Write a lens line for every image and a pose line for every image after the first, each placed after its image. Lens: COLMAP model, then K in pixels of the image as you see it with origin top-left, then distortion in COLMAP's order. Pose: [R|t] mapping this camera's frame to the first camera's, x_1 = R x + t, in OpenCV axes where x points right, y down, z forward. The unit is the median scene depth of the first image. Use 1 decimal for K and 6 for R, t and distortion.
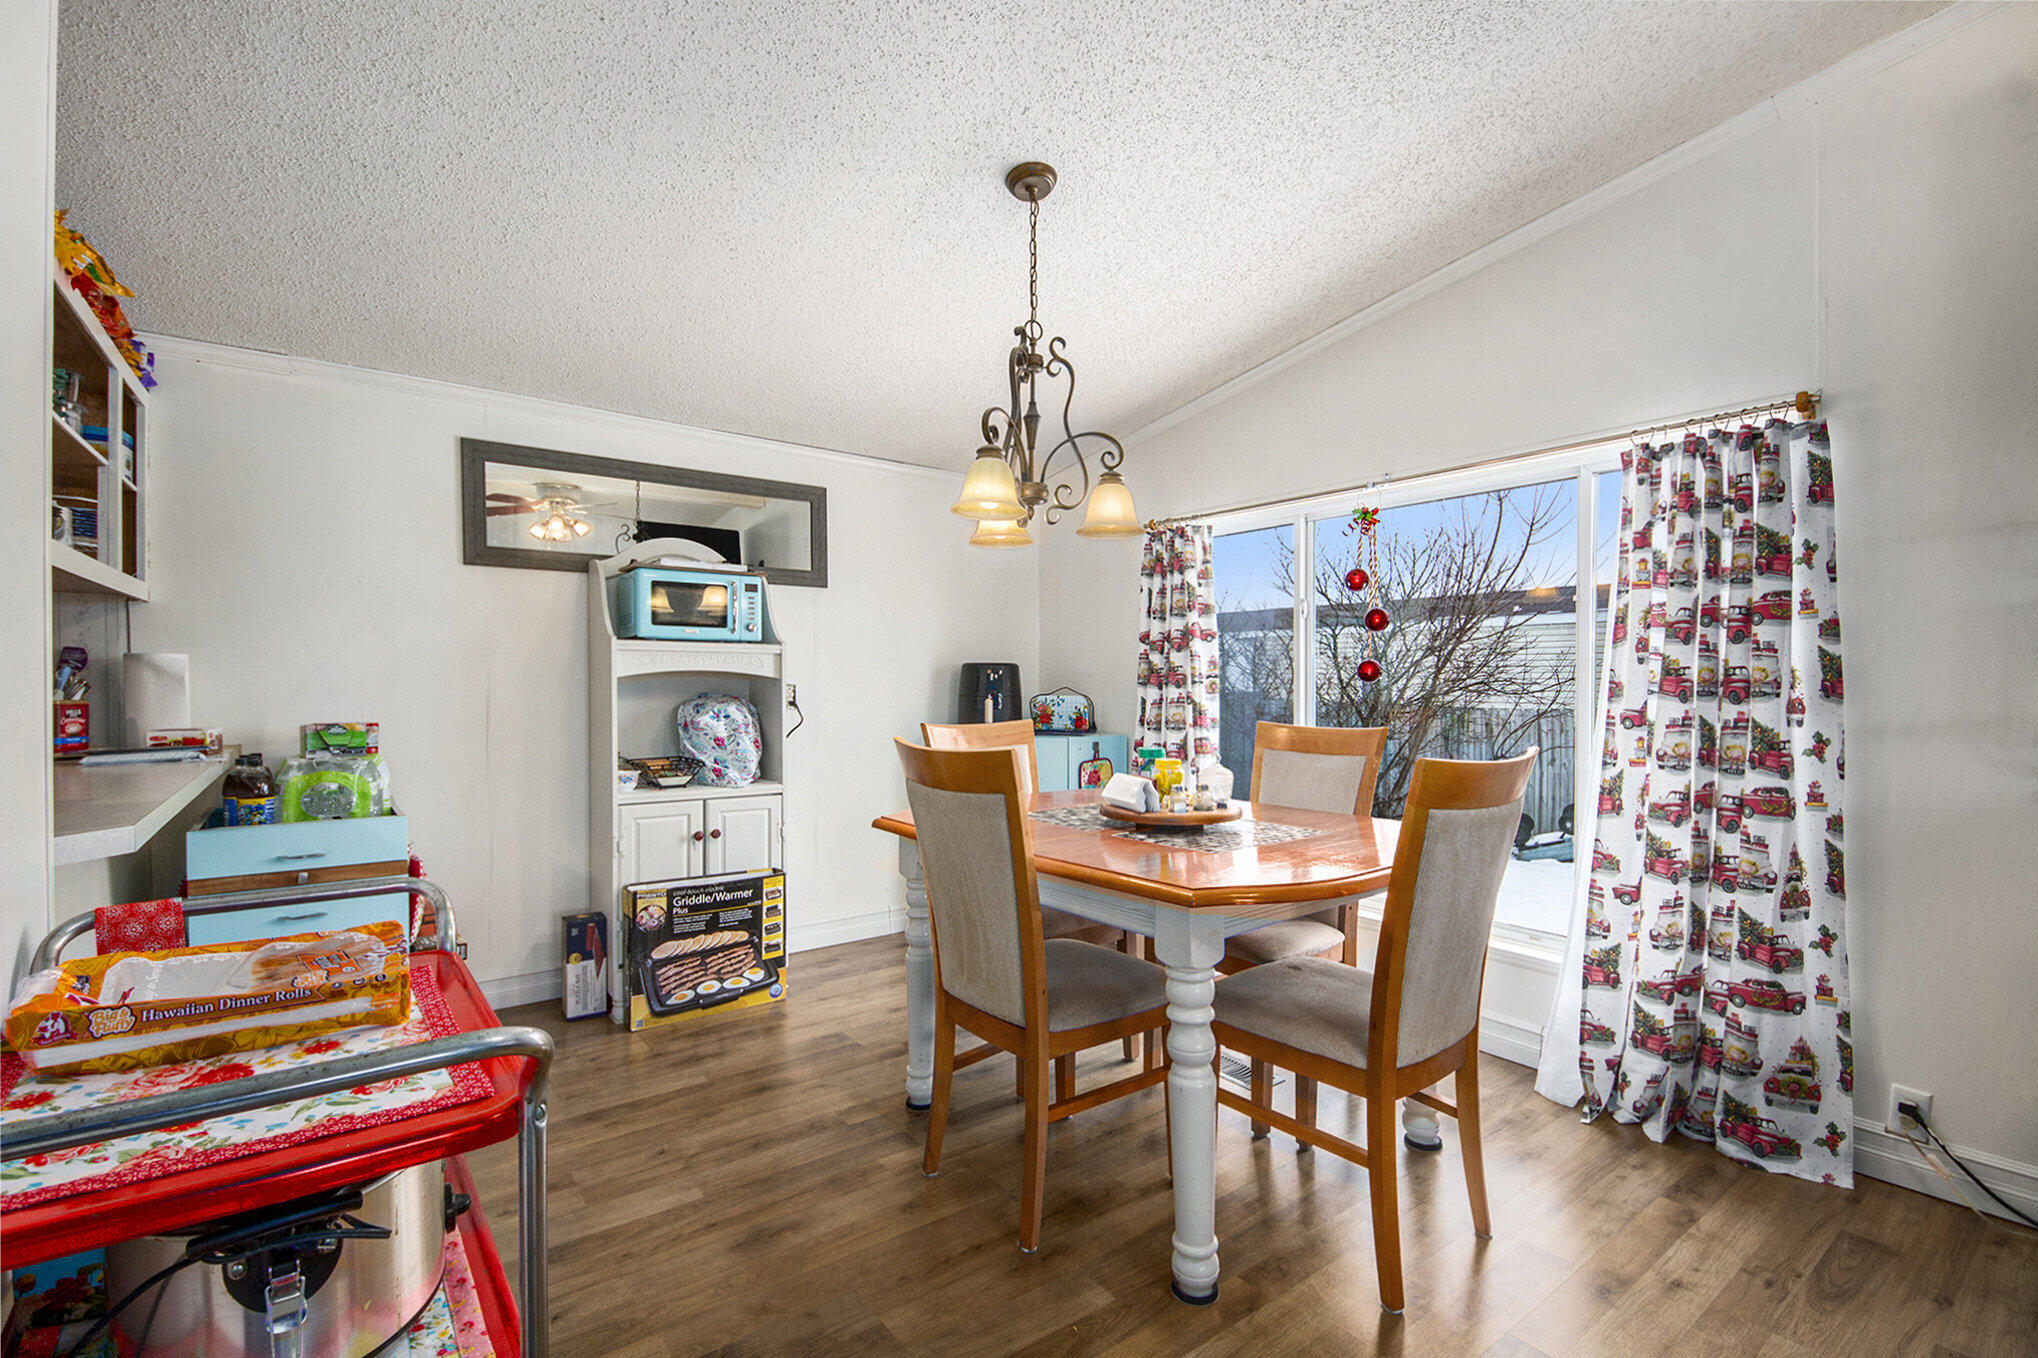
lens RADIAL K [[909.1, 0, 1009.2], [0, 909.1, 683.2], [0, 0, 1]] dist [0.037485, -0.034085]
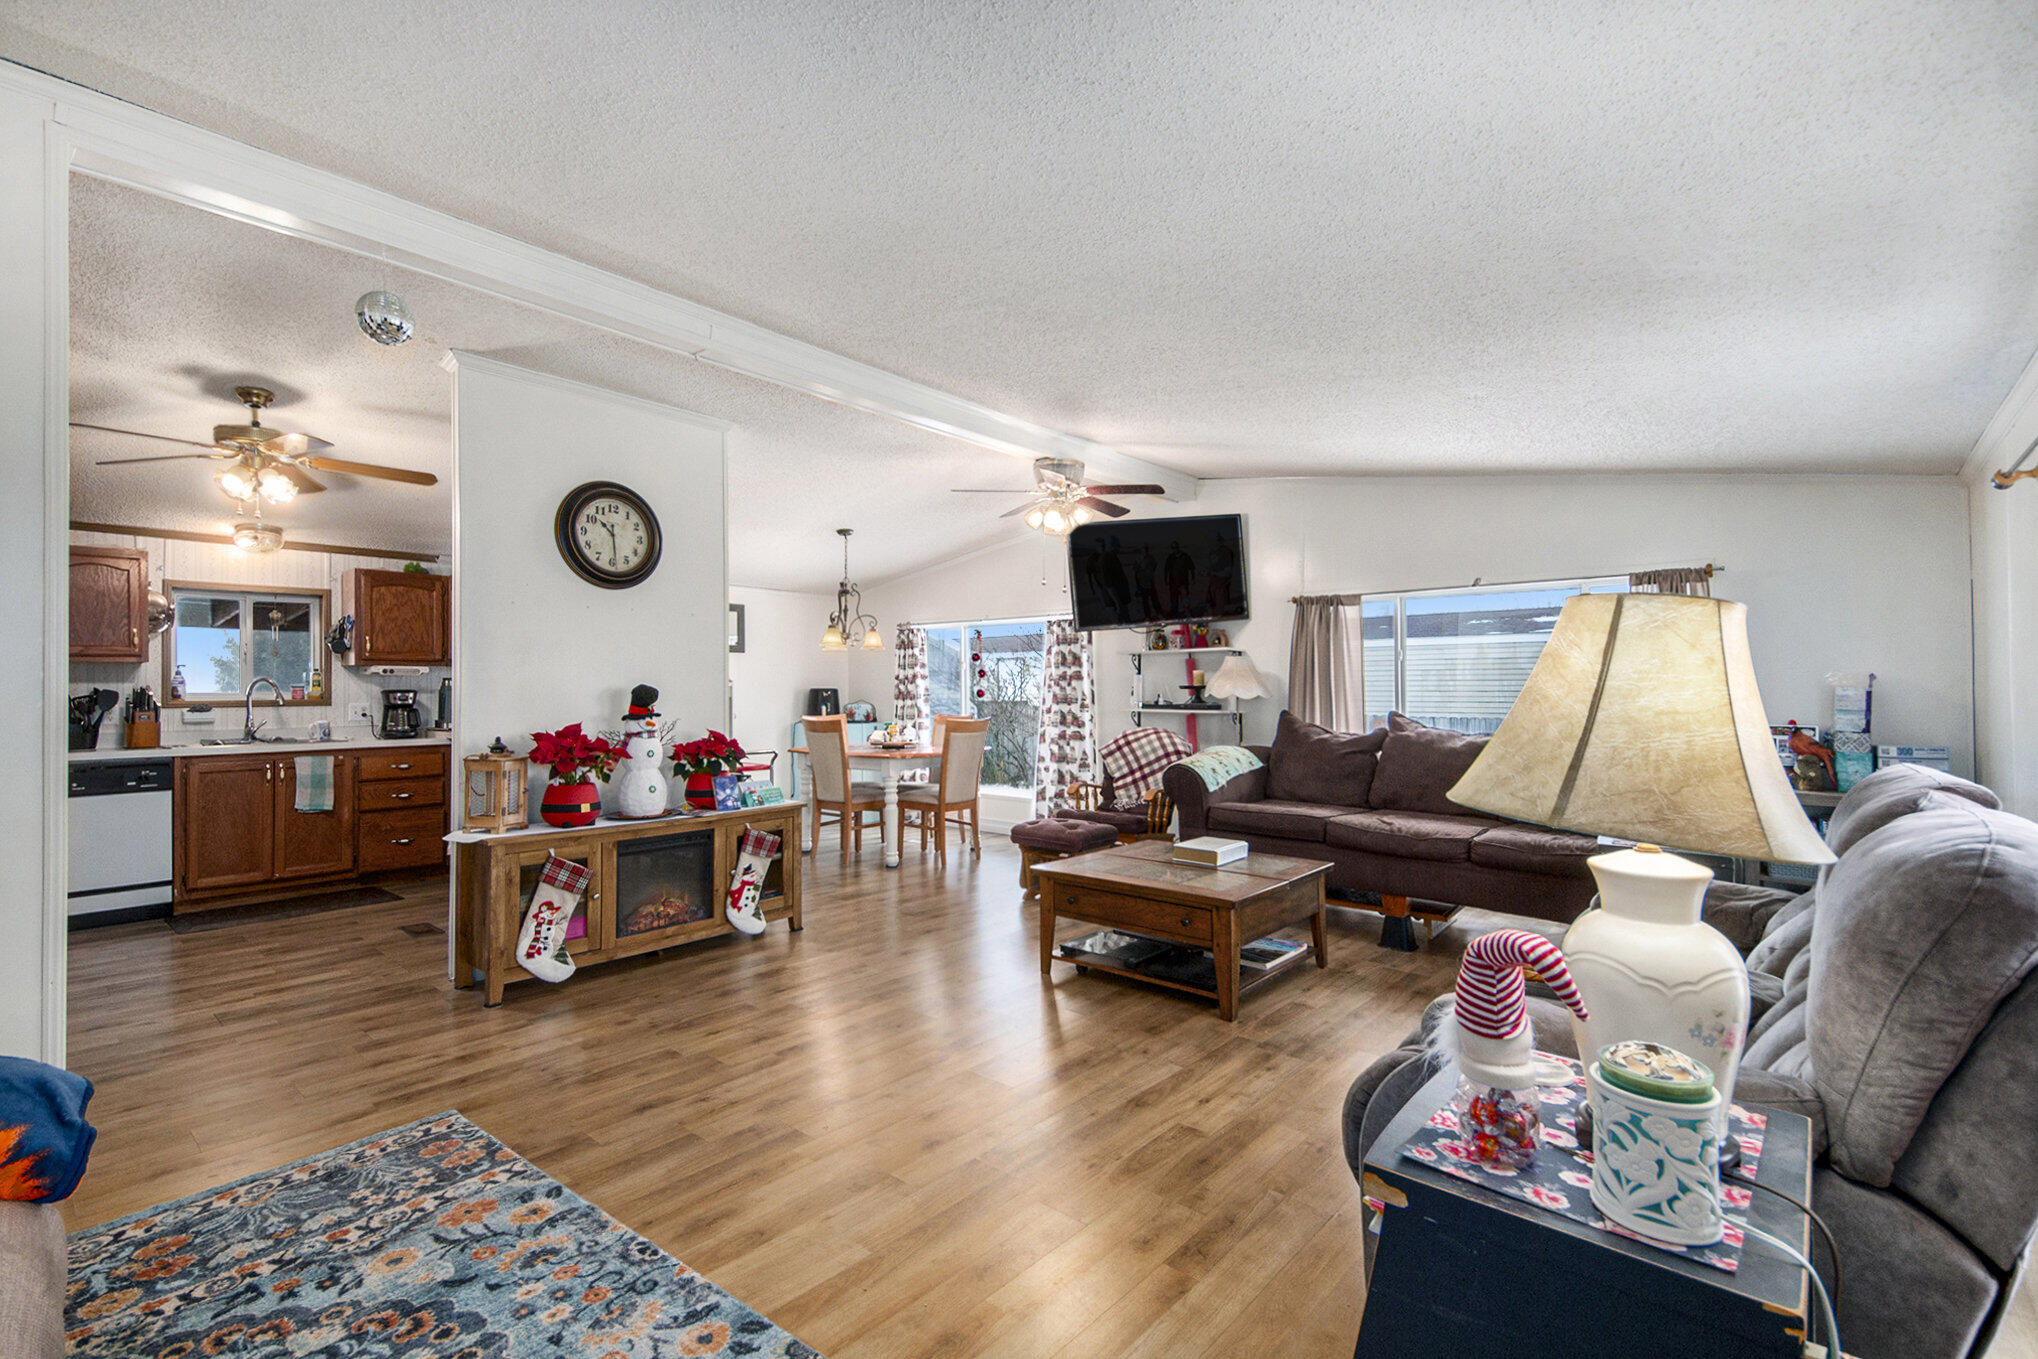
lens RADIAL K [[909.1, 0, 1009.2], [0, 909.1, 683.7], [0, 0, 1]] dist [0.037485, -0.034085]
pose [[0.978157, 0.001438, 0.207864, -0.044023], [0.000682, 0.999948, -0.010129, -0.013125], [-0.207868, 0.010050, 0.978105, -1.256625]]
